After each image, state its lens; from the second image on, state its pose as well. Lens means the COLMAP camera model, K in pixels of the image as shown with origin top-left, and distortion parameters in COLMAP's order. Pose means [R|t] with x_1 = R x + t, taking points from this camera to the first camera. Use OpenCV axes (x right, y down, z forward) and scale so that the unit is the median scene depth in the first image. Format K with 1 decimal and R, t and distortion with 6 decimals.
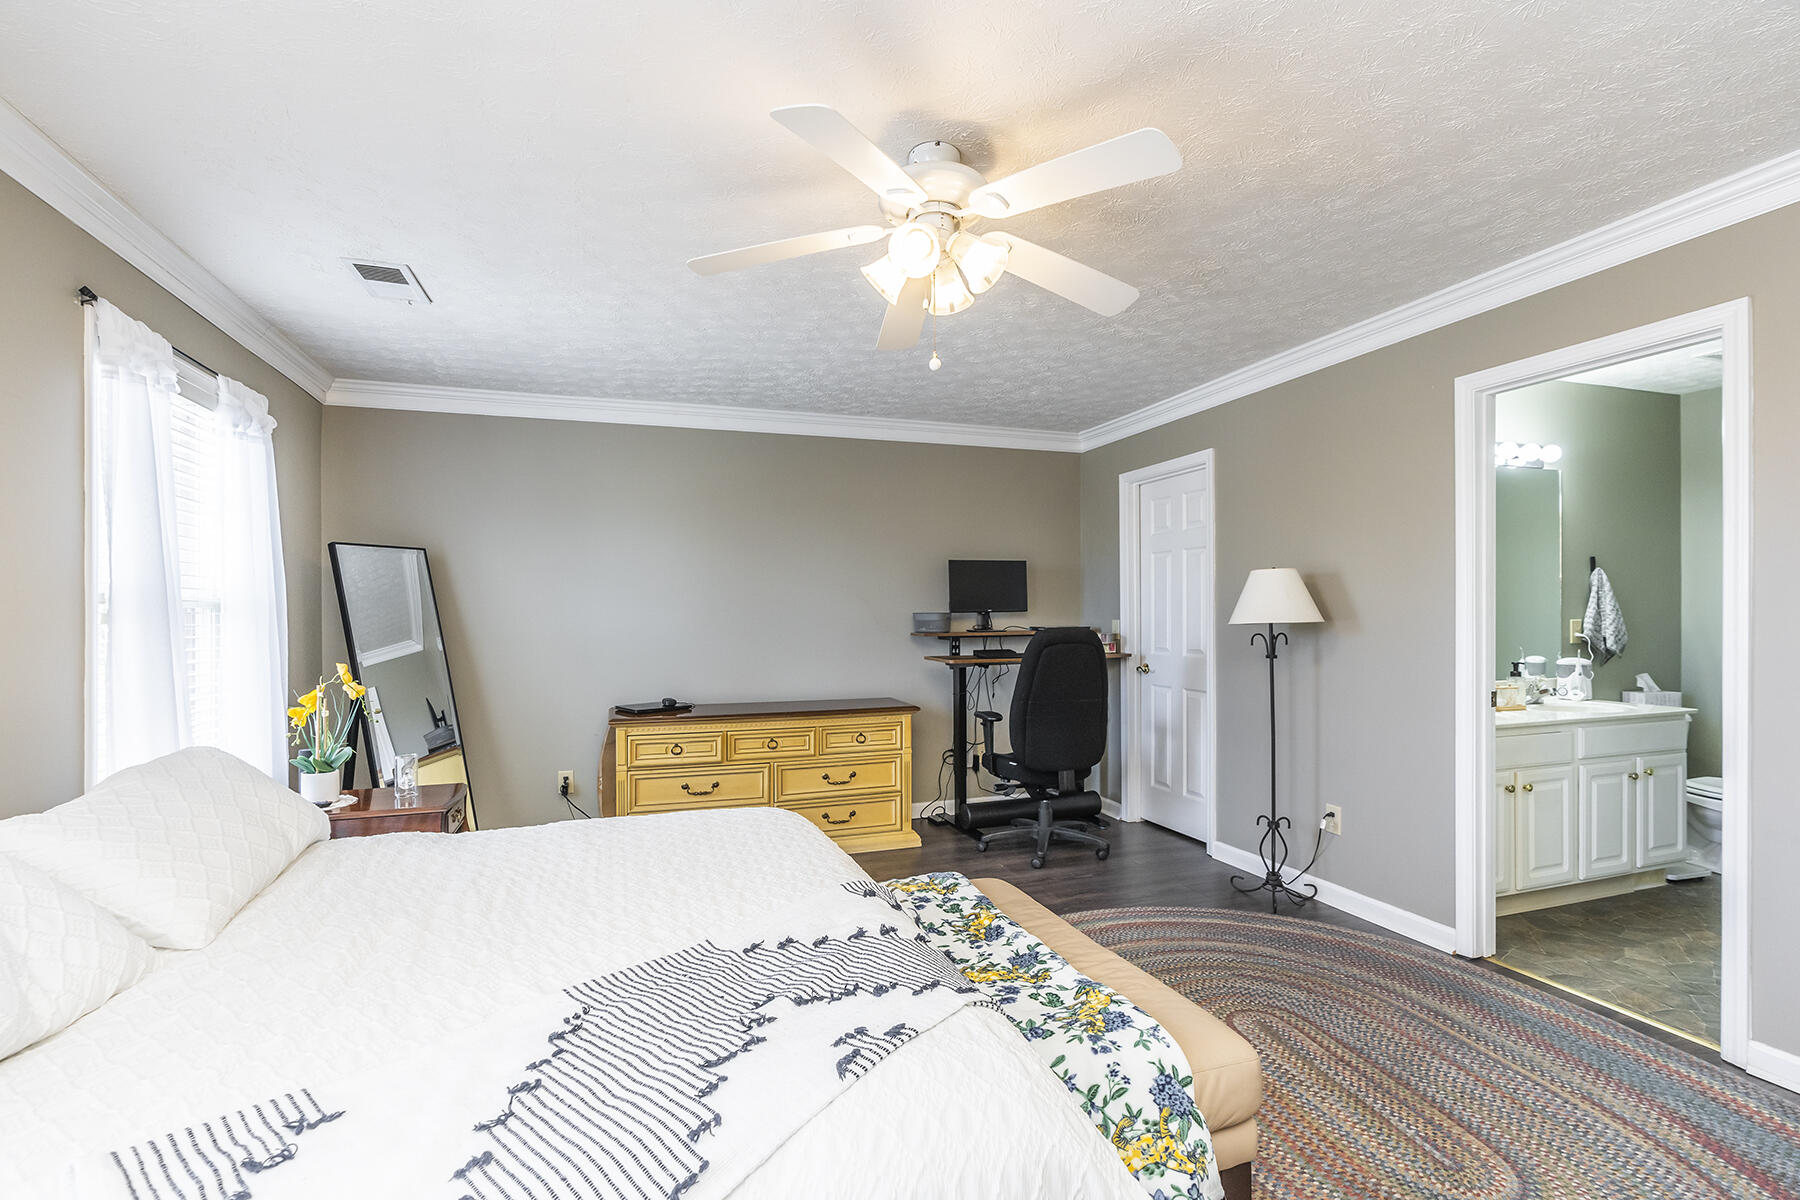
lens RADIAL K [[835.6, 0, 891.9], [0, 835.6, 610.6], [0, 0, 1]] dist [-0.003712, 0.001376]
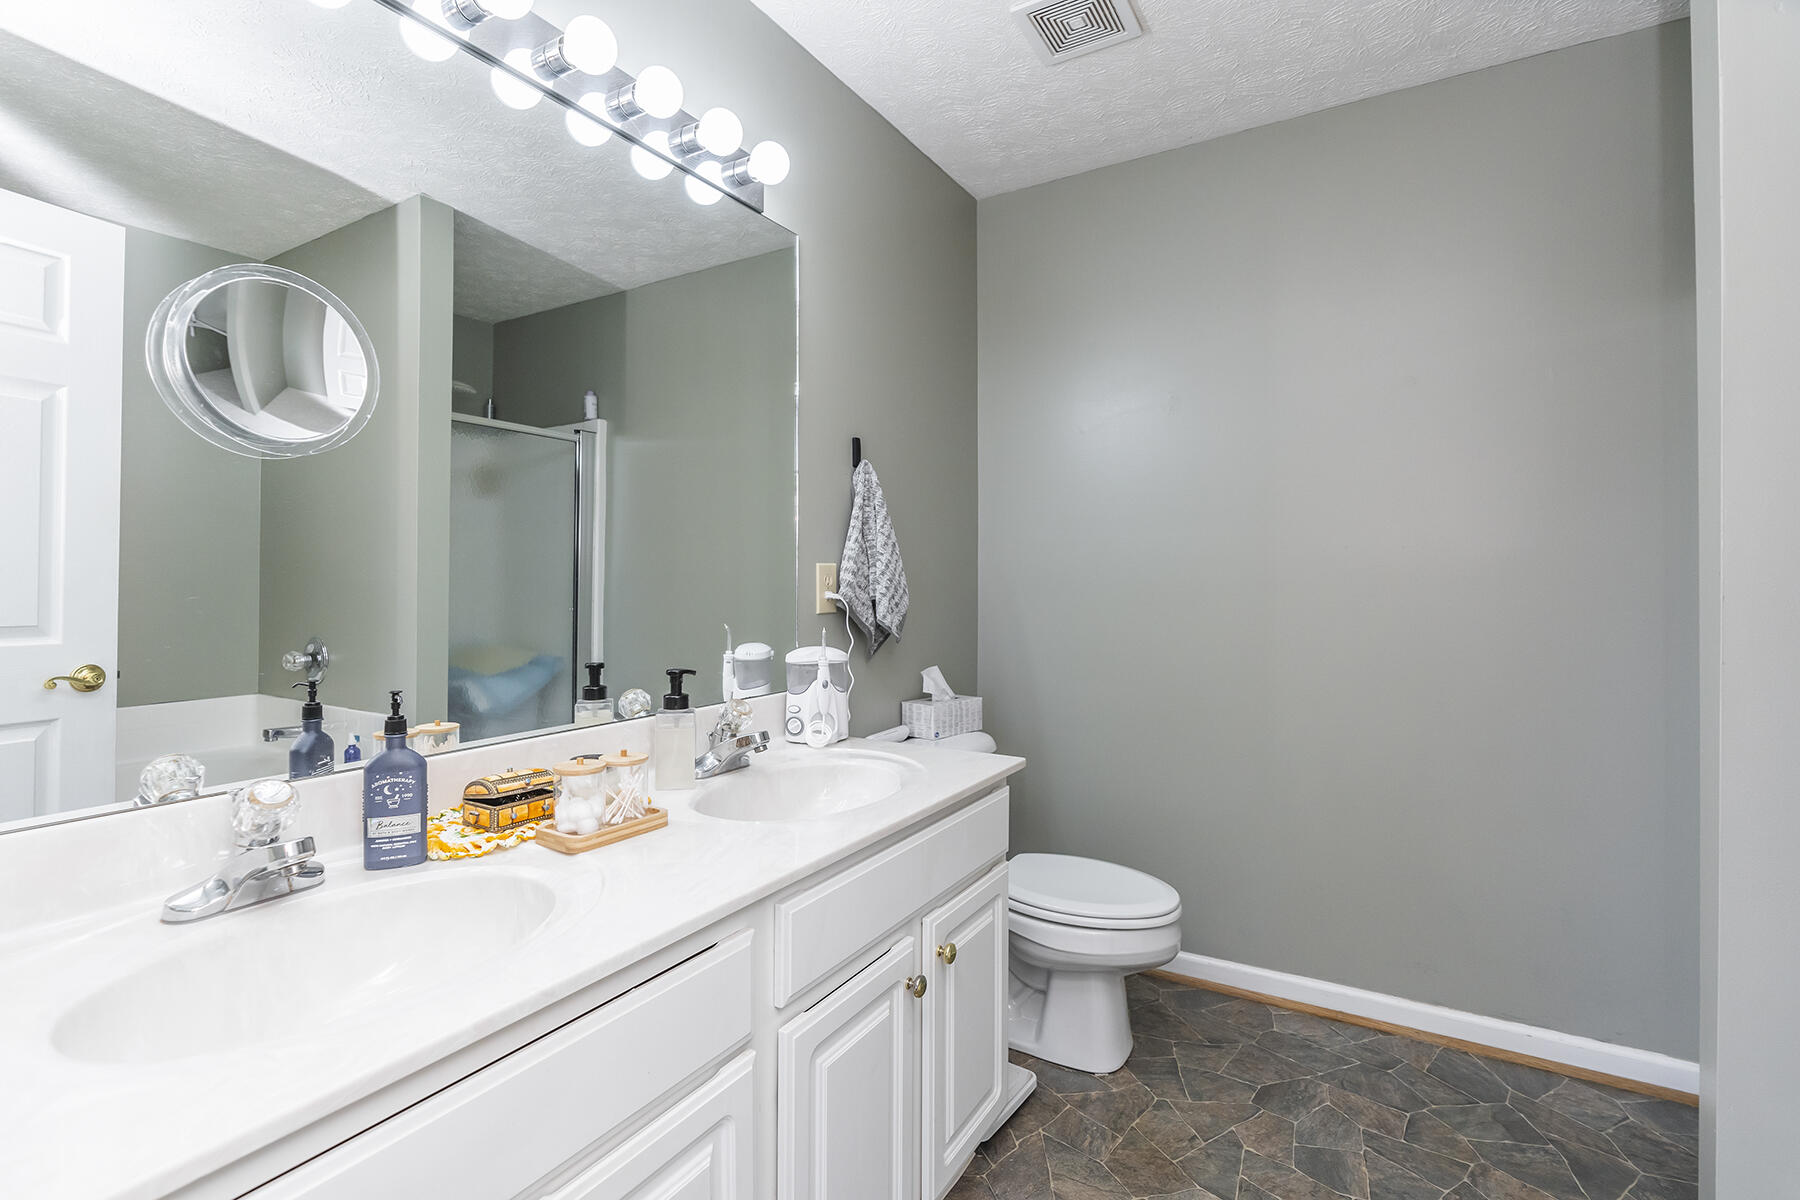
lens RADIAL K [[835.6, 0, 898.6], [0, 835.6, 586.3], [0, 0, 1]] dist [-0.003712, 0.001376]
pose [[0.763121, -0.001540, 0.646254, 0.557051], [-0.001979, 0.999987, 0.004719, 0.021923], [-0.646253, -0.004880, 0.763108, 0.625854]]
